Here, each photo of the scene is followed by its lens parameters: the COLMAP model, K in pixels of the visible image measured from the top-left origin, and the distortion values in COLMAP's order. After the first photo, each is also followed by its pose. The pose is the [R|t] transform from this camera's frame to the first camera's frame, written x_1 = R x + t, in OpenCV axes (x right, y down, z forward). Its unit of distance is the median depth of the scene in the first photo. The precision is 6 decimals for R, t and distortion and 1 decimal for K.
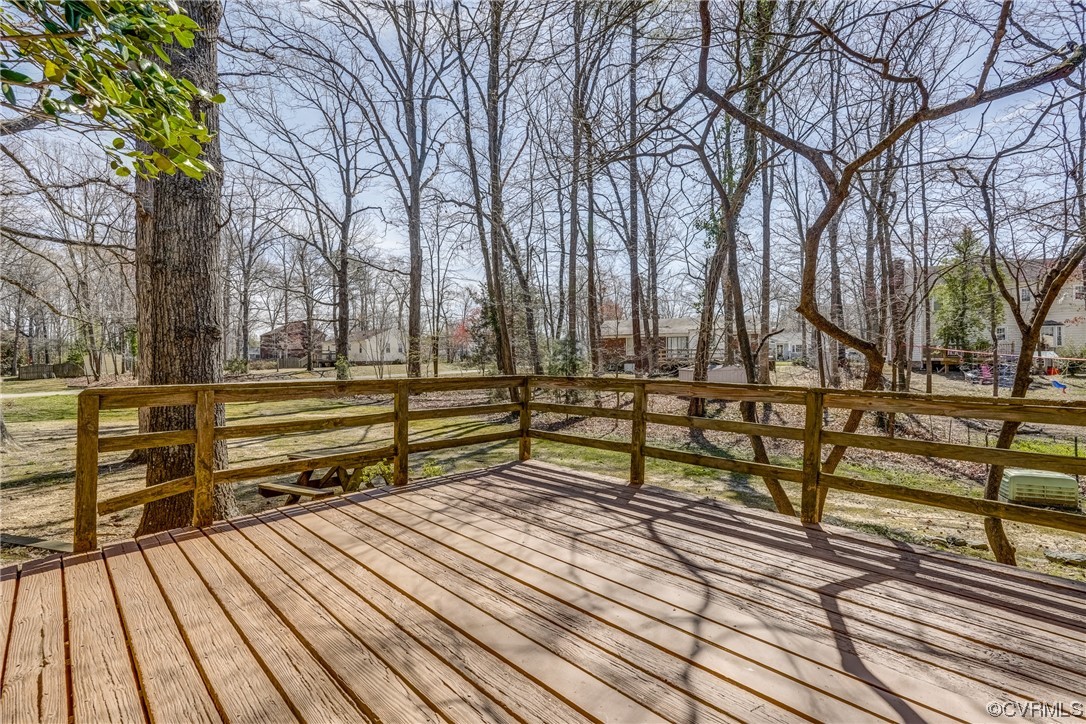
lens RADIAL K [[474.2, 0, 543.0], [0, 474.2, 362.0], [0, 0, 1]] dist [-0.003706, -0.000132]
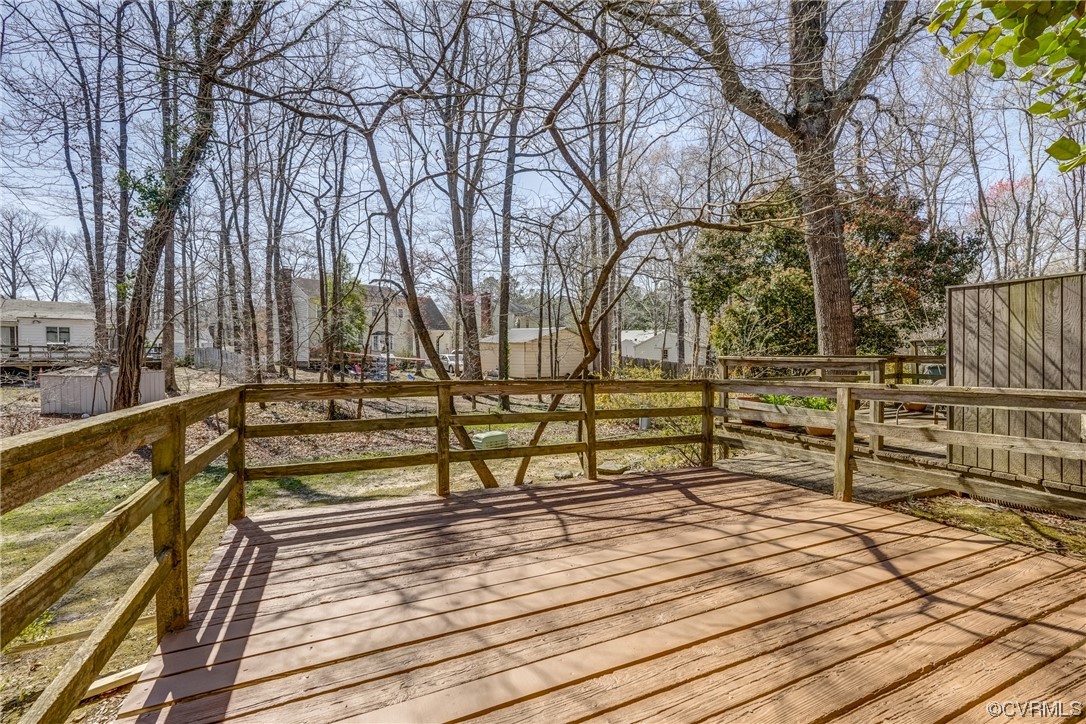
lens RADIAL K [[476.1, 0, 546.6], [0, 476.1, 362.0], [0, 0, 1]] dist [-0.001948, 0.000306]
pose [[0.357914, -0.001916, 0.933753, -0.960557], [0.004394, 0.999990, 0.000368, 0.000242], [-0.933744, 0.003971, 0.357919, 0.785094]]
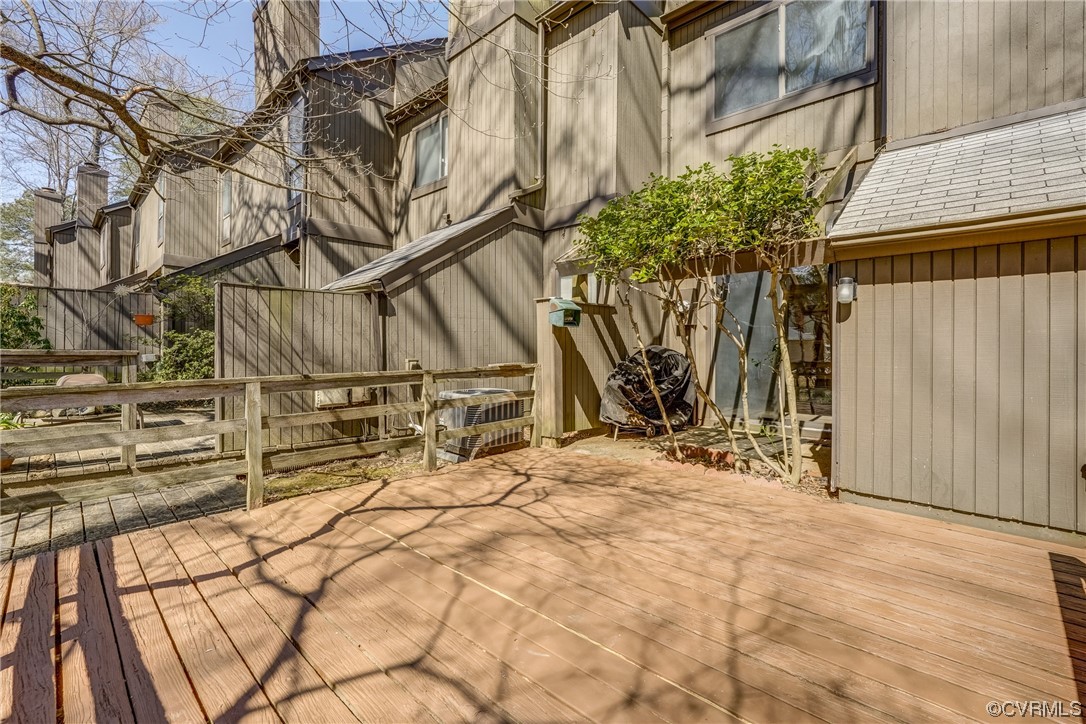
lens RADIAL K [[486.7, 0, 543.3], [0, 486.7, 354.2], [0, 0, 1]] dist [-0.002850, 0.000267]
pose [[-0.999998, 0.001395, -0.001052, -0.085918], [0.001390, 0.999988, 0.004698, 0.001153], [0.001058, 0.004697, -0.999988, 1.779462]]
